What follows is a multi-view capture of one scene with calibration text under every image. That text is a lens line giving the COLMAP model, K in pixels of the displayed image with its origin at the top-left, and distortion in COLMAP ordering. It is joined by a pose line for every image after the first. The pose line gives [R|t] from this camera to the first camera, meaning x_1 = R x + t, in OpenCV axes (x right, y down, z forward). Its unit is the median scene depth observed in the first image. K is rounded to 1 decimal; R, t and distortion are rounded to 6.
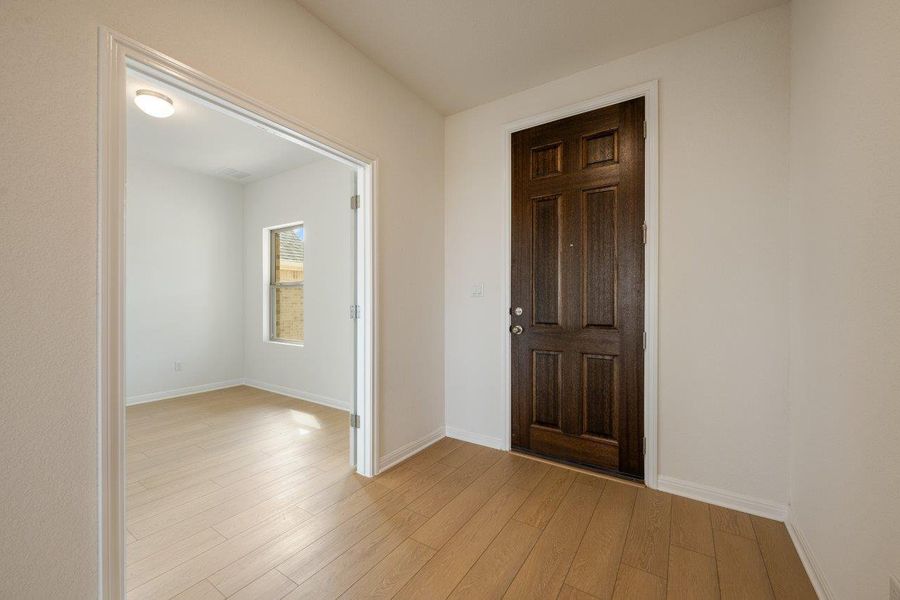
lens RADIAL K [[357.6, 0, 452.2], [0, 357.6, 300.9], [0, 0, 1]] dist [-0.001045, -0.000156]
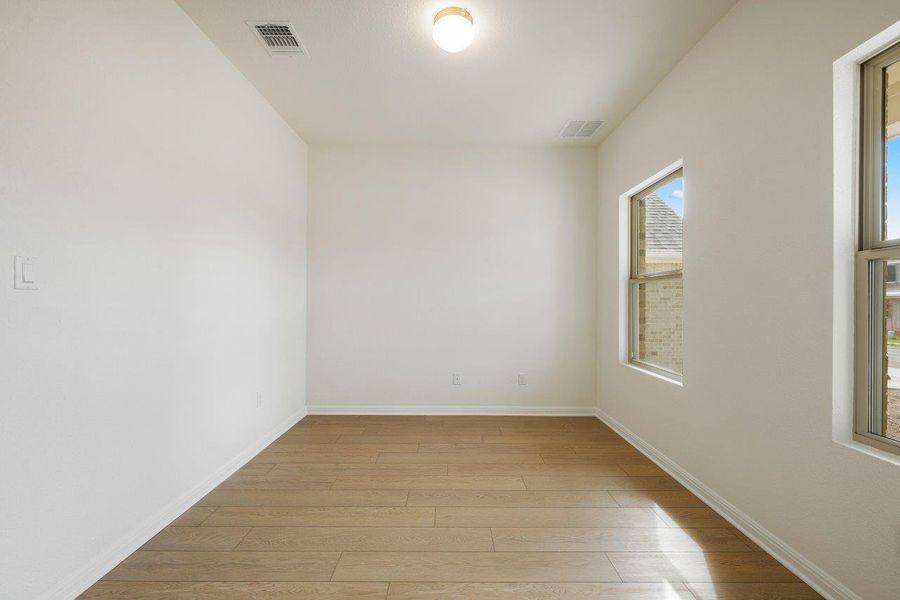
lens RADIAL K [[357.6, 0, 452.2], [0, 357.6, 300.9], [0, 0, 1]] dist [-0.001045, -0.000156]
pose [[0.551774, -0.001383, -0.833992, -0.137483], [-0.004977, 0.999975, -0.004951, 0.001619], [0.833979, 0.006883, 0.551754, 0.359003]]
